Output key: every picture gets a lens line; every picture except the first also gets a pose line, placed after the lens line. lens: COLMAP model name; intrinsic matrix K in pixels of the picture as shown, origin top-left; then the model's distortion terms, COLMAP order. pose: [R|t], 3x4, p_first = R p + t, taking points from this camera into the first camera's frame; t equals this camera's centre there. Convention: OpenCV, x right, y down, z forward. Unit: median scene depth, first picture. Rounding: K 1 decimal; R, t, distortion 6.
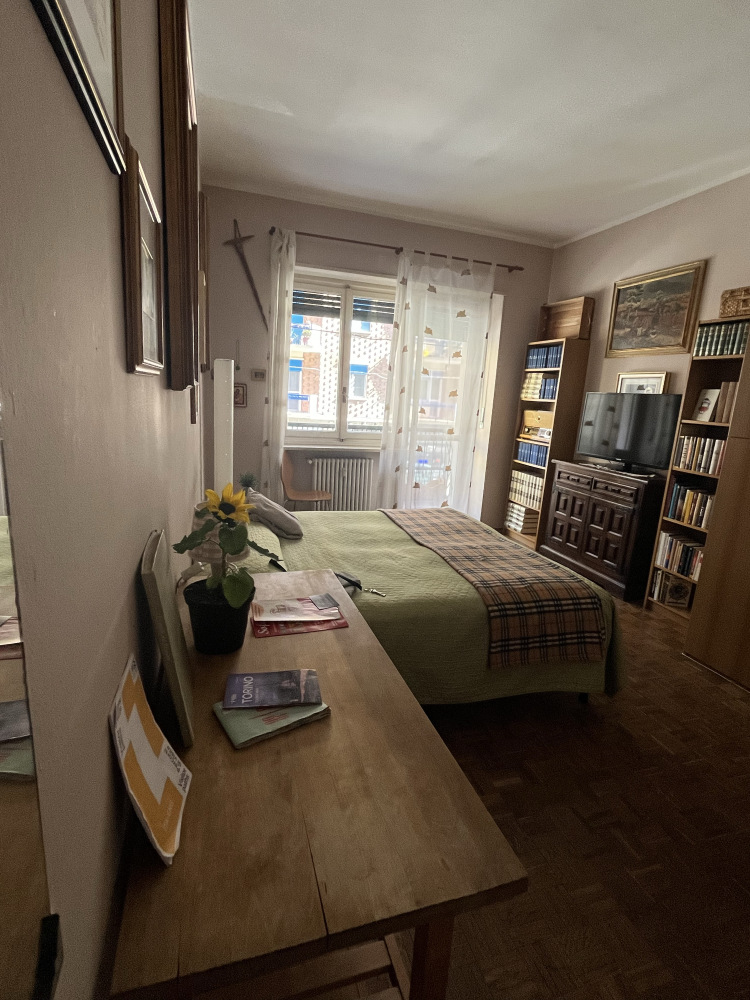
lens RADIAL K [[491.7, 0, 371.9], [0, 491.7, 497.2], [0, 0, 1]] dist [-0.003193, -0.000071]
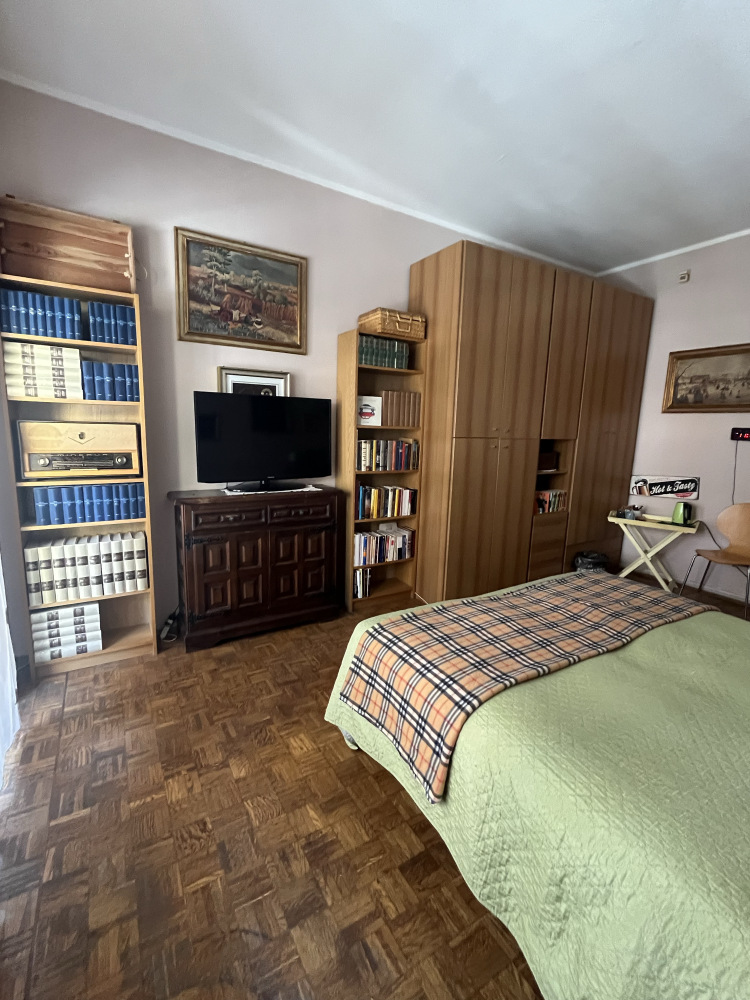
lens RADIAL K [[439.4, 0, 370.1], [0, 439.4, 500.1], [0, 0, 1]] dist [-0.002587, -0.000302]
pose [[-0.225512, -0.229534, 0.946815, -0.267461], [0.162277, 0.949423, 0.268817, -0.239686], [-0.960630, 0.214268, -0.176858, 1.116000]]
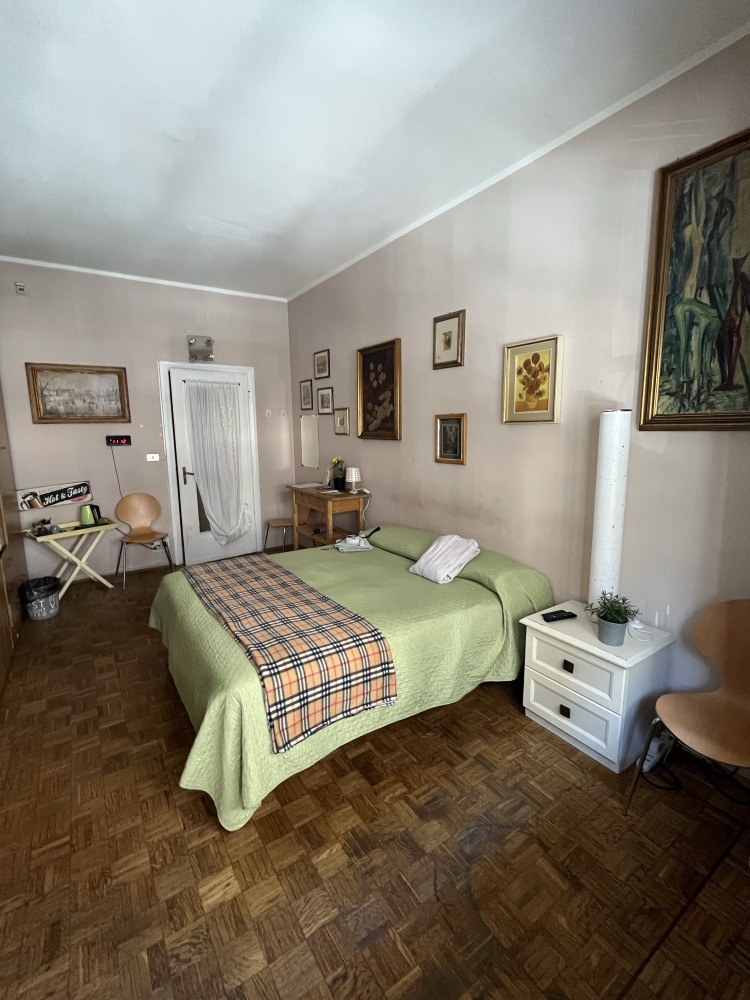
lens RADIAL K [[439.4, 0, 372.5], [0, 439.4, 499.5], [0, 0, 1]] dist [-0.002587, -0.000302]
pose [[-0.960434, -0.001470, -0.278504, 0.184181], [-0.102356, 0.931867, 0.348063, -0.327346], [0.259017, 0.362798, -0.895147, 1.451471]]
